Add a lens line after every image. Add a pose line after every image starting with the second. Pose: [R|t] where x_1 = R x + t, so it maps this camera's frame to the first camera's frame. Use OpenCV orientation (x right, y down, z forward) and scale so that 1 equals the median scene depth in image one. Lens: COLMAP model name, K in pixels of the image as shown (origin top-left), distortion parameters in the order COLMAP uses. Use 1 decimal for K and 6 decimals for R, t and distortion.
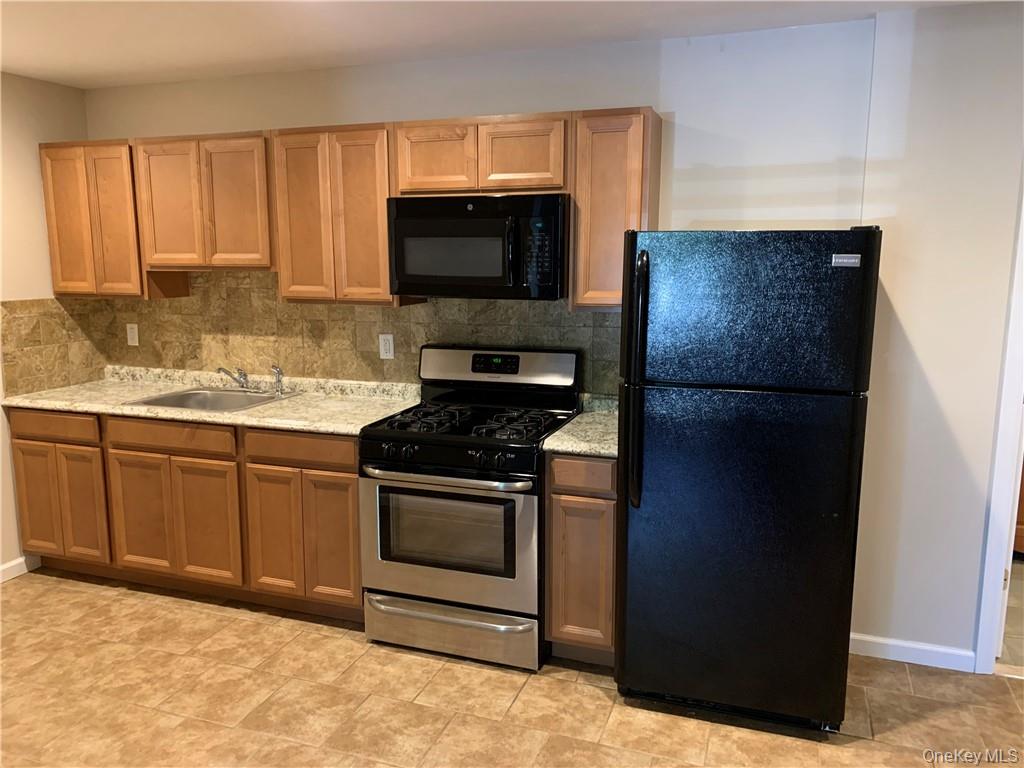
lens RADIAL K [[797.5, 0, 514.9], [0, 797.5, 388.5], [0, 0, 1]] dist [0.011186, -0.021676]
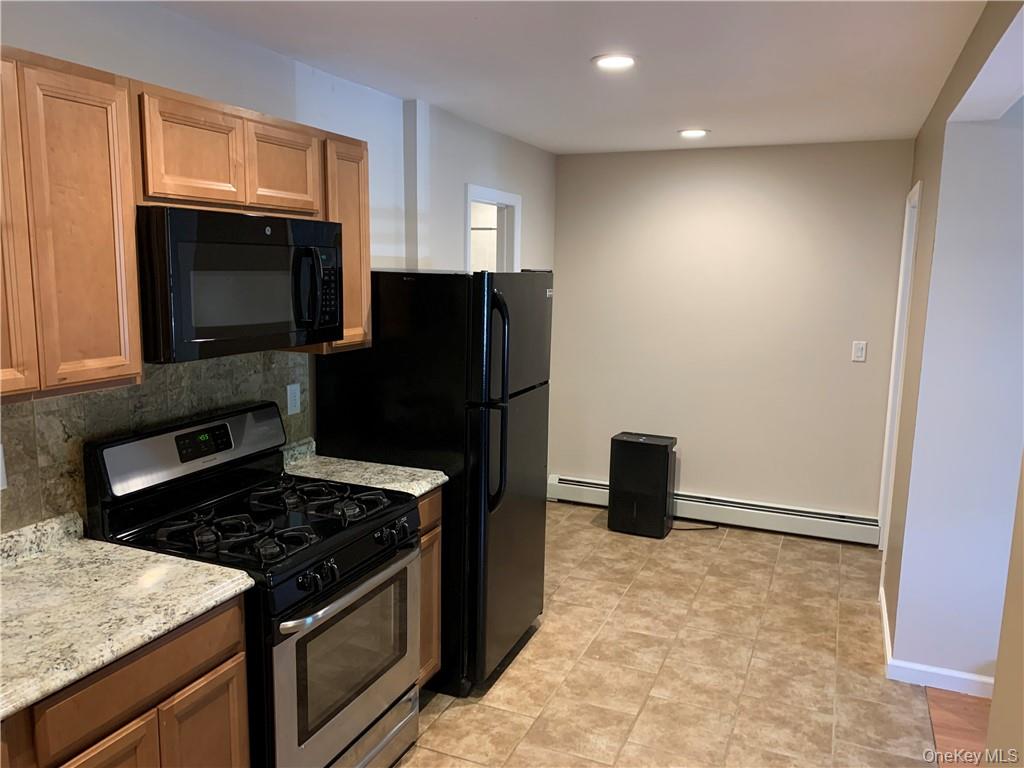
lens RADIAL K [[797.5, 0, 515.1], [0, 797.5, 380.8], [0, 0, 1]] dist [0.011186, -0.021676]
pose [[0.041293, -0.147221, 0.988241, -0.764315], [0.147755, 0.979110, 0.139687, -0.153876], [-0.988162, 0.140249, 0.062183, 0.713746]]
